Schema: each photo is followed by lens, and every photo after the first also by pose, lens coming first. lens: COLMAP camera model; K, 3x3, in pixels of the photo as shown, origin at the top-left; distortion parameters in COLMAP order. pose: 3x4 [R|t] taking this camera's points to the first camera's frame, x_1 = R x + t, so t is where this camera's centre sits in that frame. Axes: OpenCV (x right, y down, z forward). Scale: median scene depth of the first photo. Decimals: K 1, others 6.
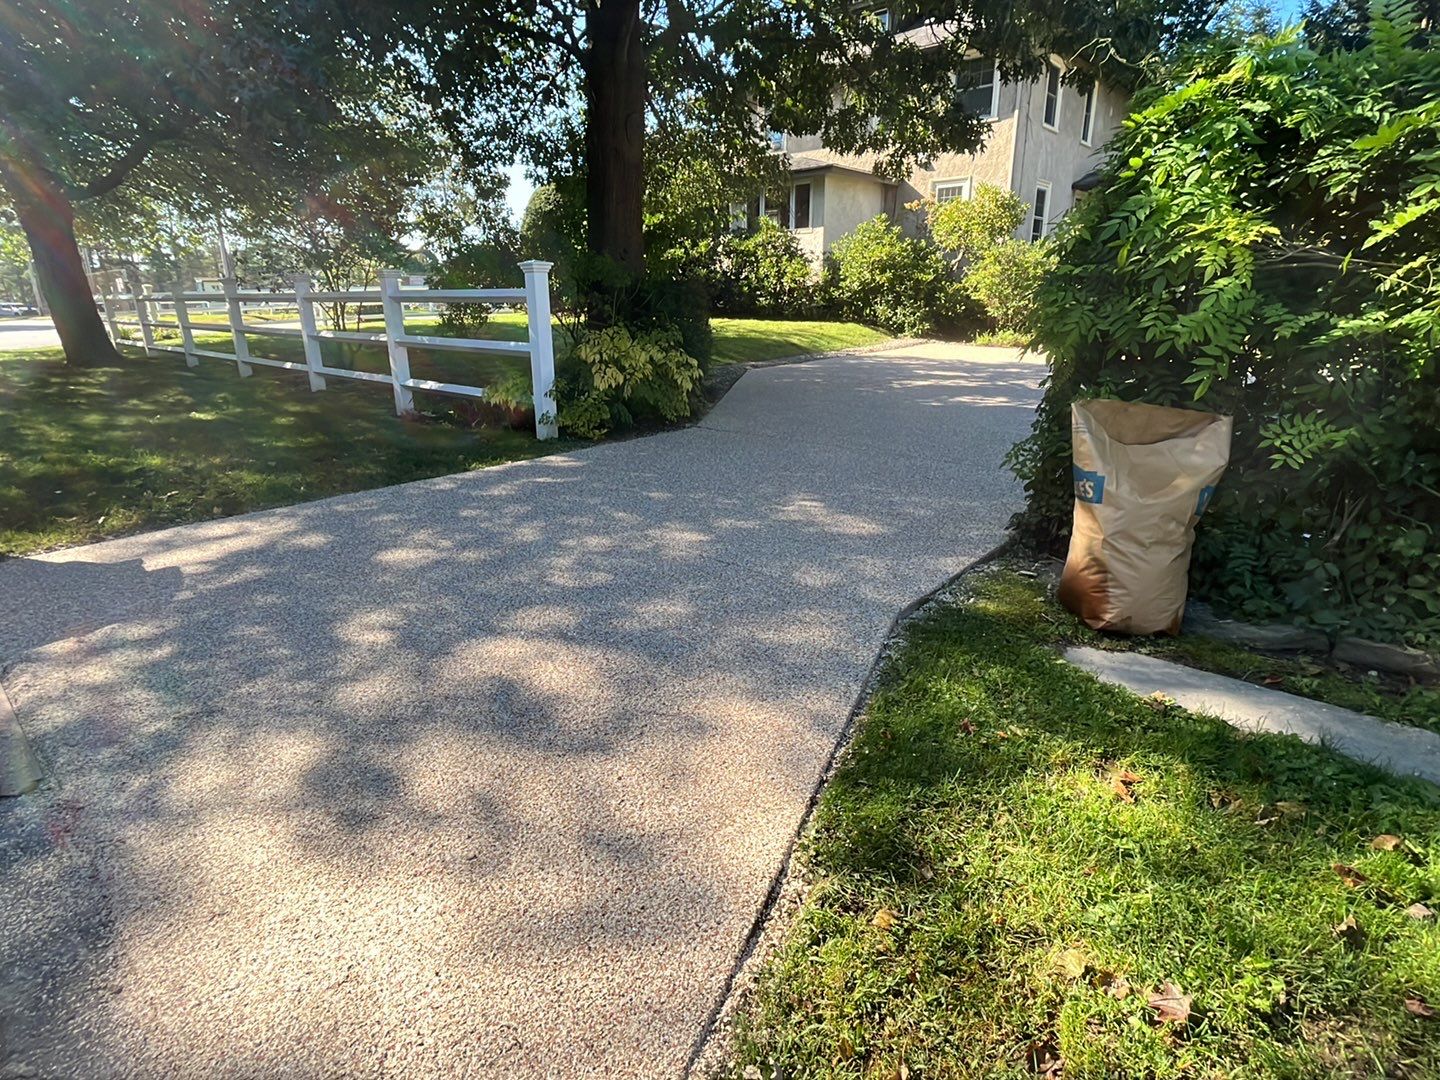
lens RADIAL K [[760.4, 0, 713.8], [0, 760.4, 520.0], [0, 0, 1]] dist [-0.002479, 0.000314]
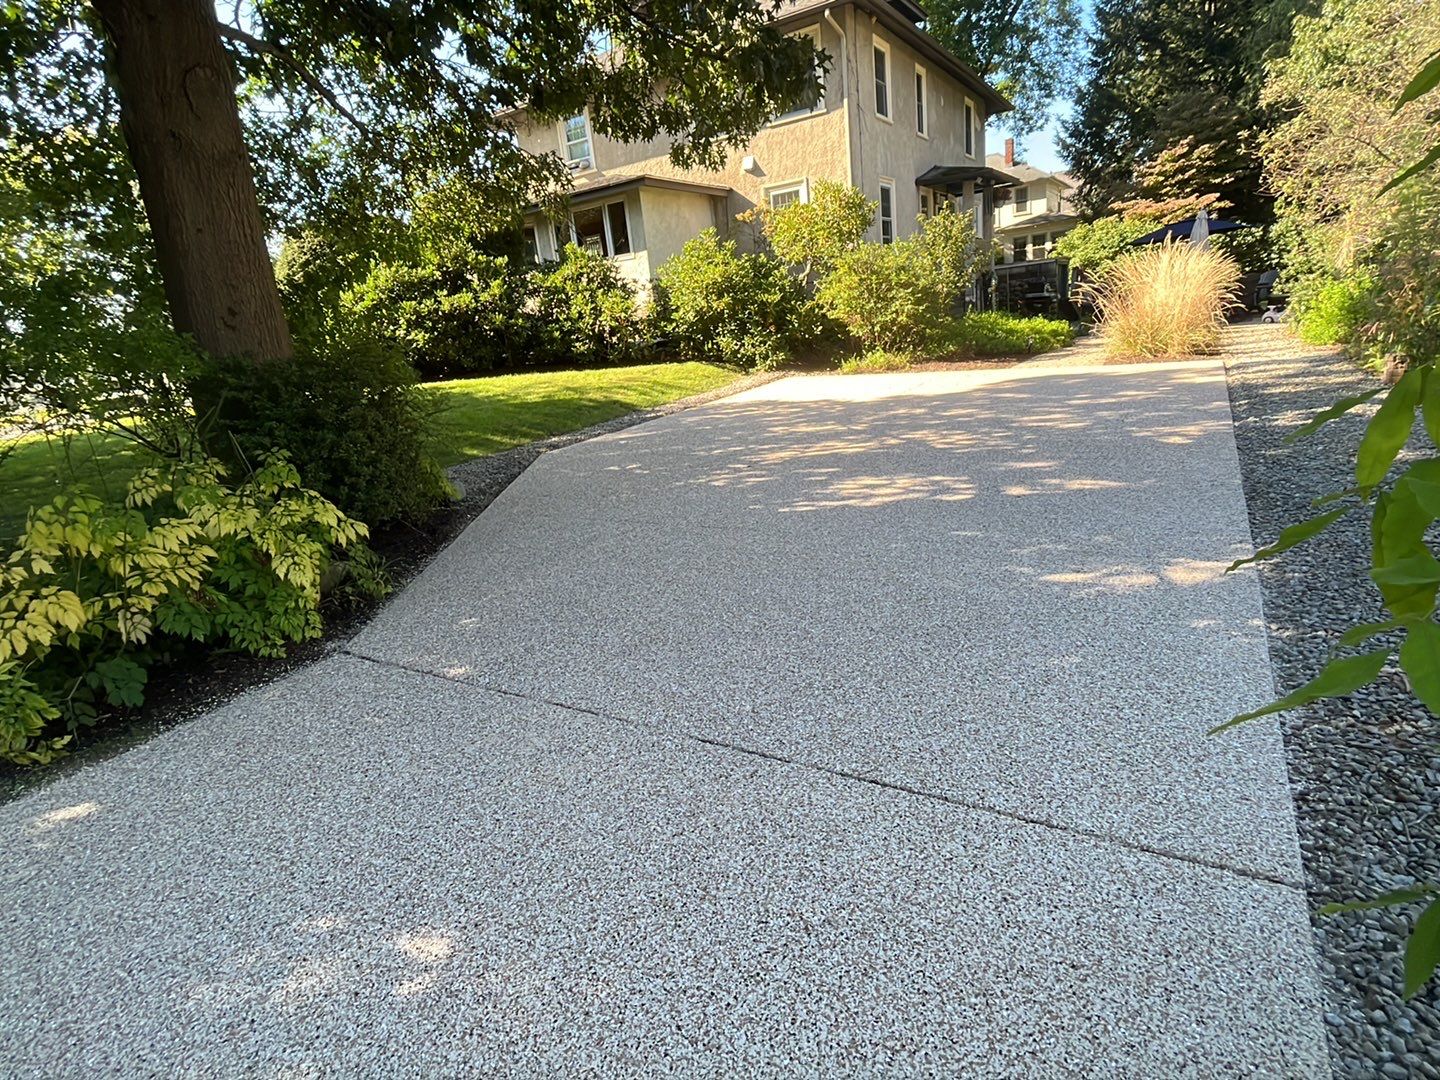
lens RADIAL K [[760.4, 0, 713.8], [0, 760.4, 520.0], [0, 0, 1]] dist [-0.002479, 0.000314]
pose [[0.979618, -0.140166, 0.143879, 0.062798], [0.145485, 0.988989, -0.027089, -0.065646], [-0.138498, 0.047470, 0.989224, 0.197884]]
